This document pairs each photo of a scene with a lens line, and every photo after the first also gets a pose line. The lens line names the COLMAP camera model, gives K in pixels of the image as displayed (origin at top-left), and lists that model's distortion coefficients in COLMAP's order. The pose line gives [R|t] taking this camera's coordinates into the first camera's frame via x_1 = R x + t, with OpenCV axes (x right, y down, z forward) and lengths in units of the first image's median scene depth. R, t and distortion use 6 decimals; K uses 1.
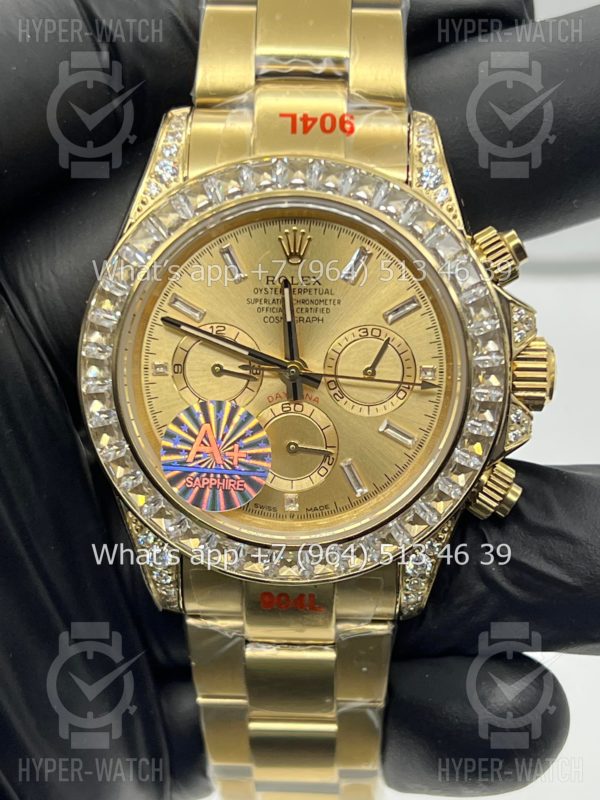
lens RADIAL K [[1931.6, 0, 300.6], [0, 1931.6, 418.9], [0, 0, 1]] dist [0.075234, -0.221548]
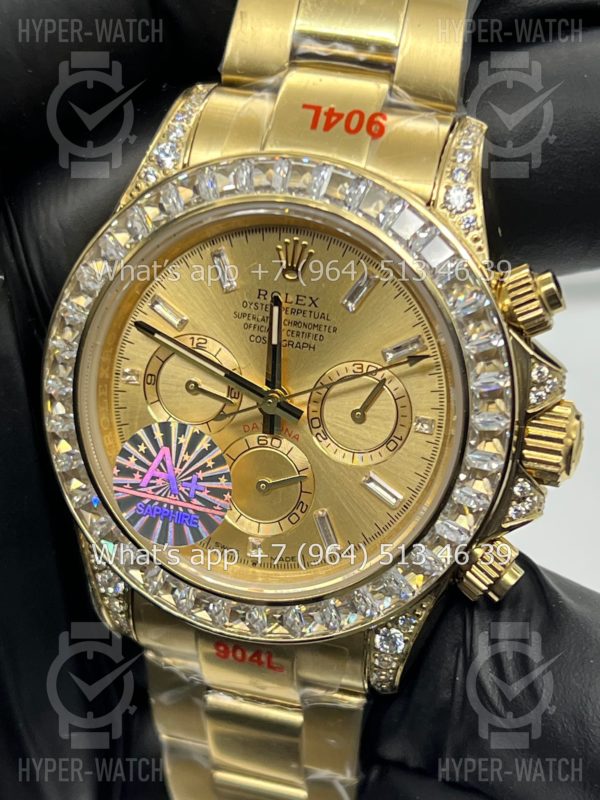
lens RADIAL K [[1931.6, 0, 300.6], [0, 1931.6, 418.9], [0, 0, 1]] dist [0.075234, -0.221548]
pose [[0.968858, 0.144501, -0.201081, 0.184509], [-0.134009, 0.988851, 0.064921, -0.074887], [0.208221, -0.035953, 0.977421, 0.147485]]
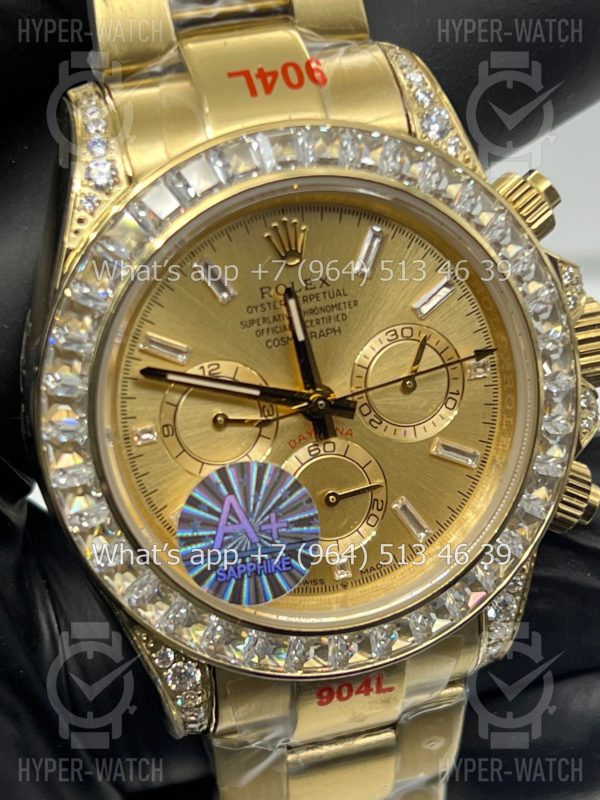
lens RADIAL K [[1931.6, 0, 300.6], [0, 1931.6, 418.9], [0, 0, 1]] dist [0.075234, -0.221548]
pose [[0.942533, -0.207359, 0.261980, -0.212097], [0.192923, 0.977950, 0.079967, -0.080966], [-0.272785, -0.024830, 0.961755, 0.261419]]
